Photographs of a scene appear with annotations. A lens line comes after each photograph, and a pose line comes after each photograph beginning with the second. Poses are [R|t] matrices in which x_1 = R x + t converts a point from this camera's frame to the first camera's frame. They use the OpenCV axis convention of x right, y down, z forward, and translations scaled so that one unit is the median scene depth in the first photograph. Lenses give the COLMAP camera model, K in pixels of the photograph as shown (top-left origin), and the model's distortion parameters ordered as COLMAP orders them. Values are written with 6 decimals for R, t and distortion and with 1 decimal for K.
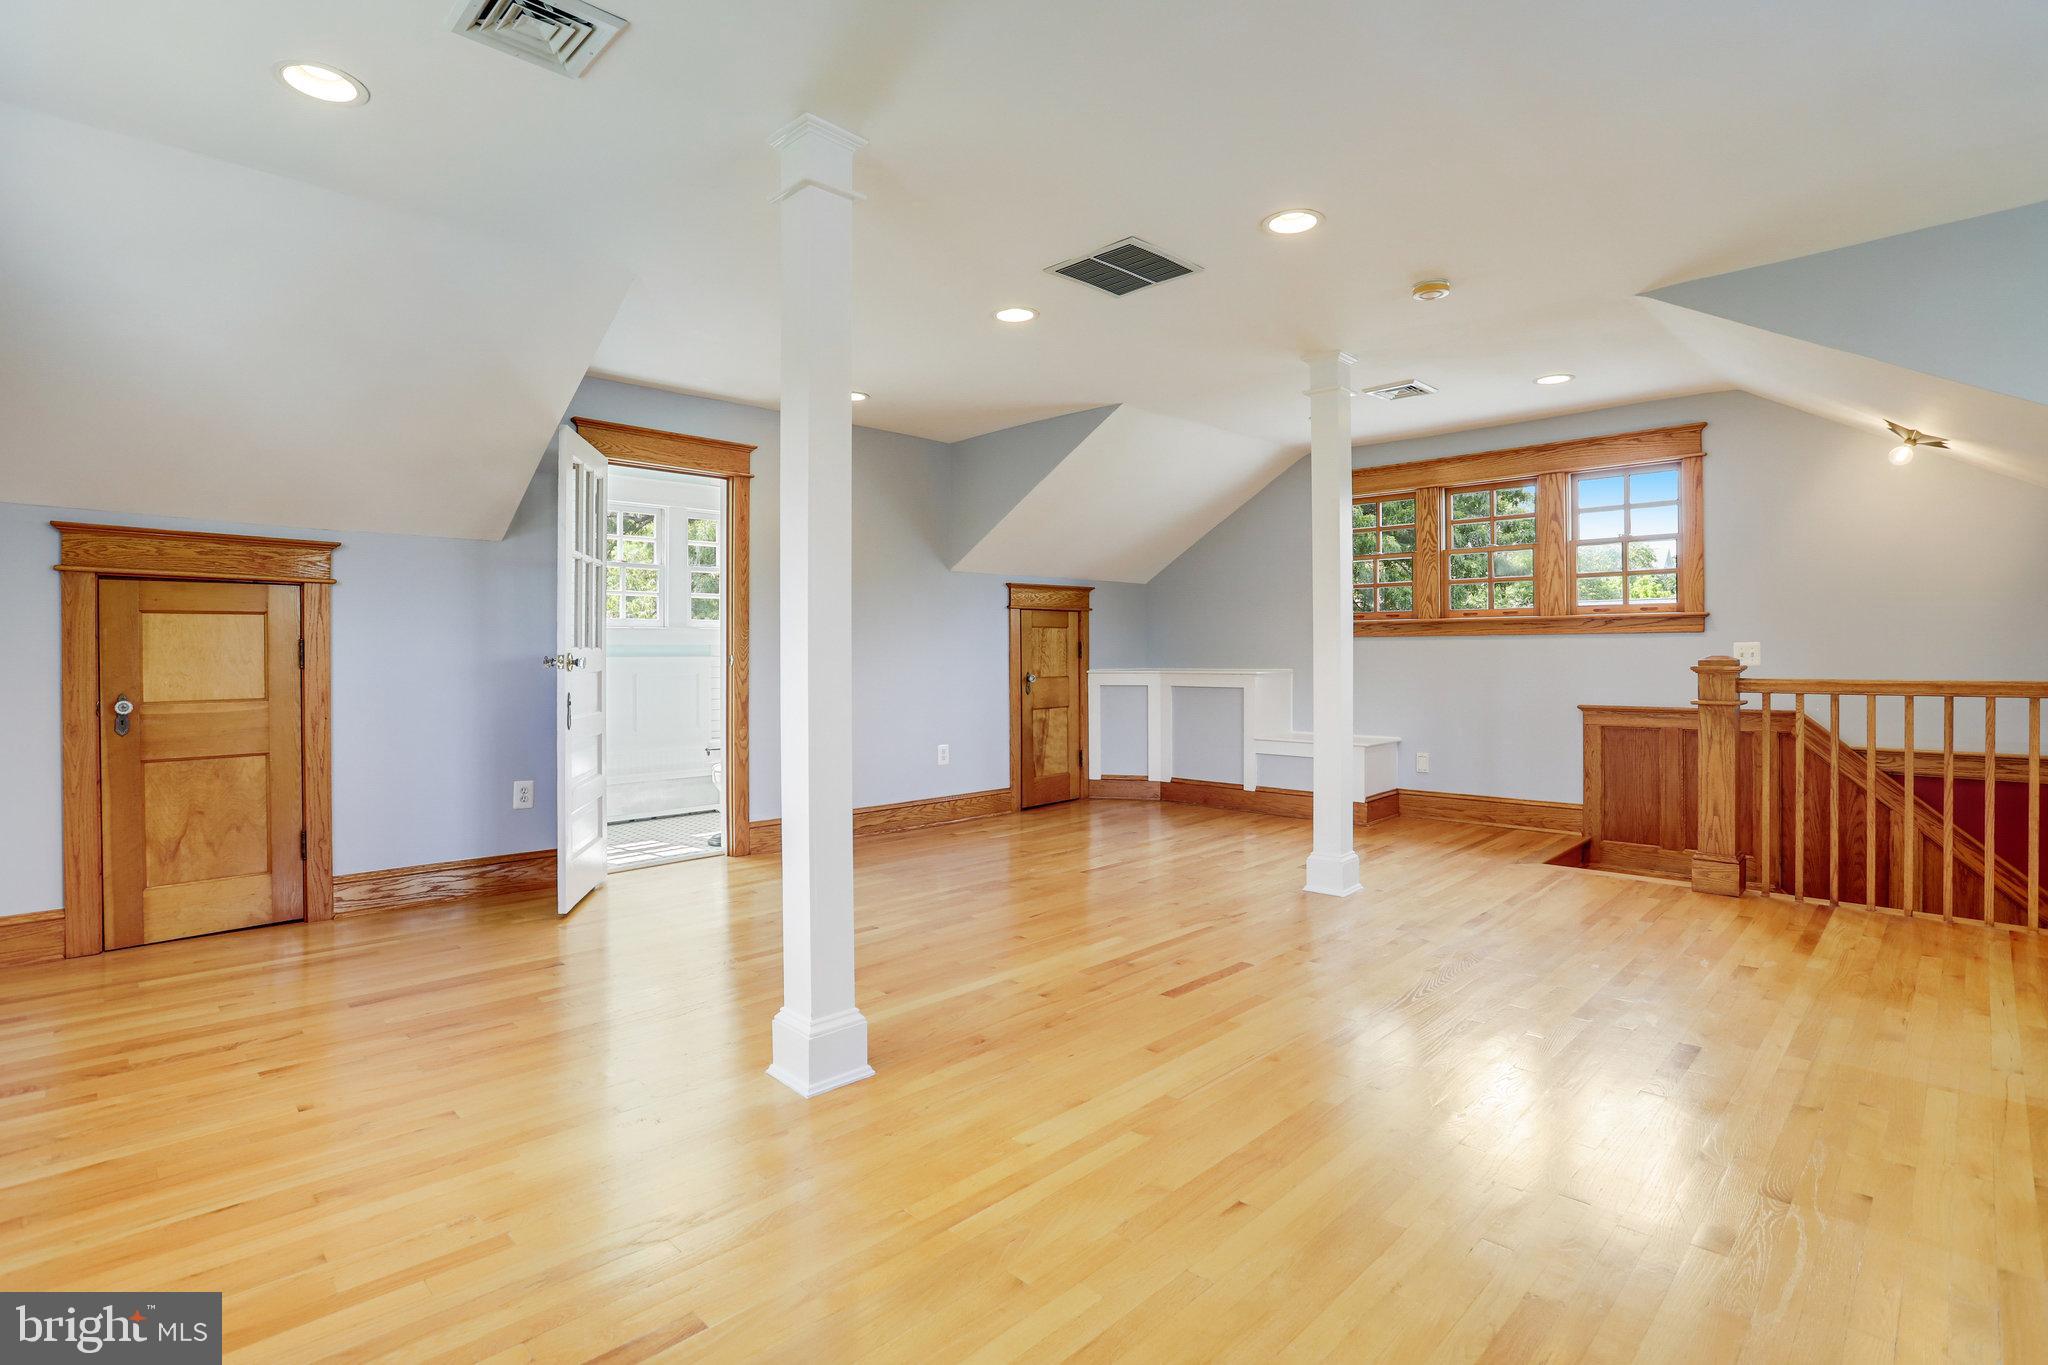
lens RADIAL K [[985.7, 0, 1010.1], [0, 985.7, 665.9], [0, 0, 1]] dist [-0.059445, 0.029536]
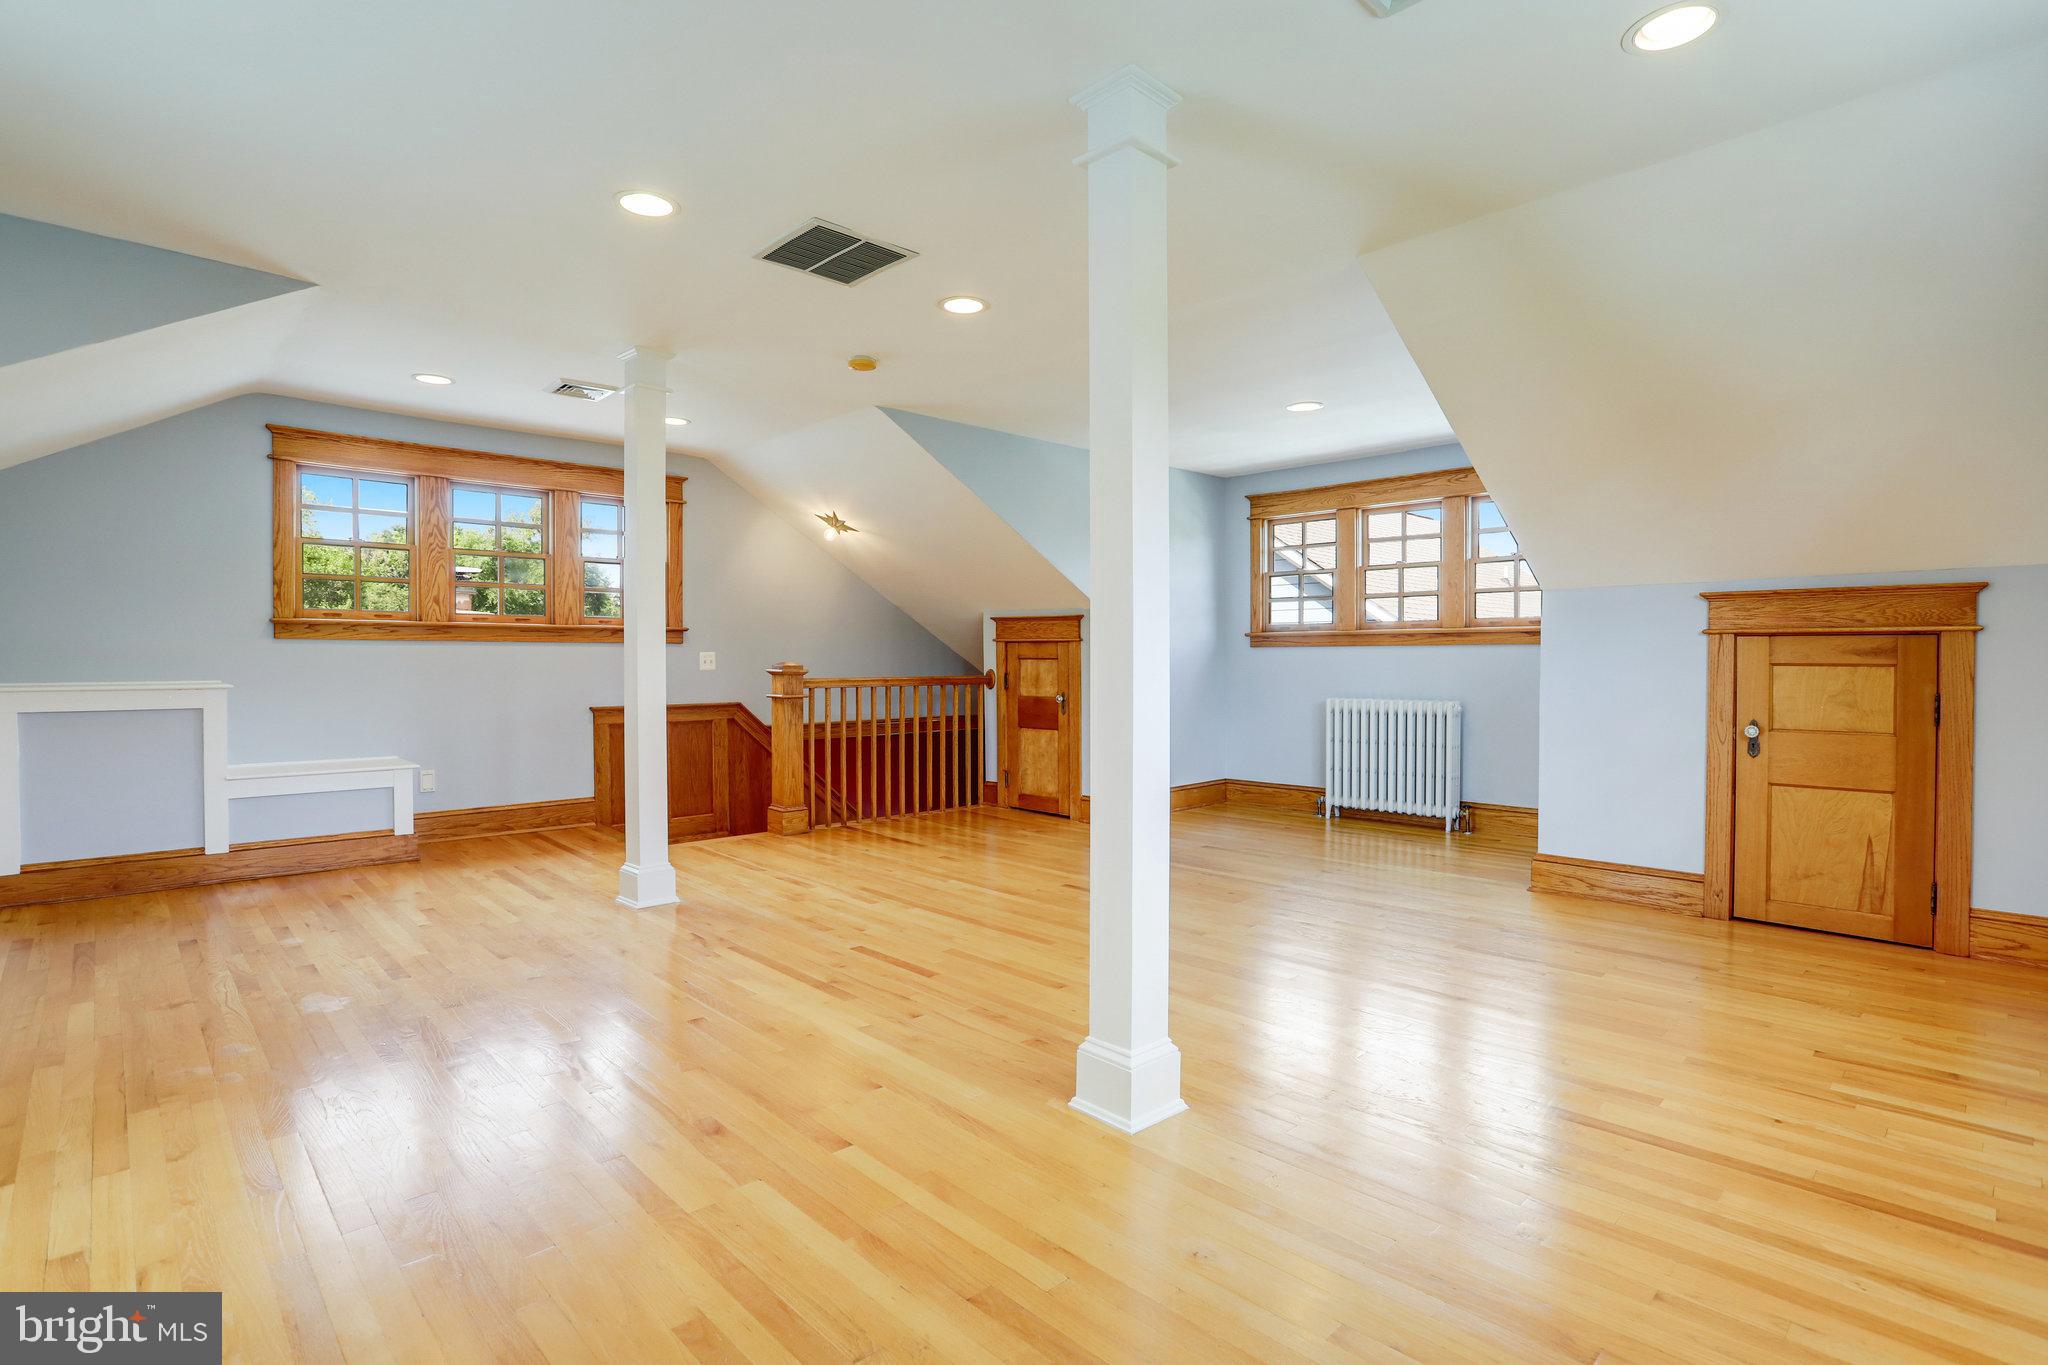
lens RADIAL K [[926.0, 0, 1082.7], [0, 926.0, 678.7], [0, 0, 1]] dist [-0.058068, 0.022717]
pose [[0.038081, -0.015529, 0.999154, -0.551933], [0.010591, 0.999829, 0.015135, -0.002216], [-0.999219, 0.010006, 0.038239, 0.523067]]
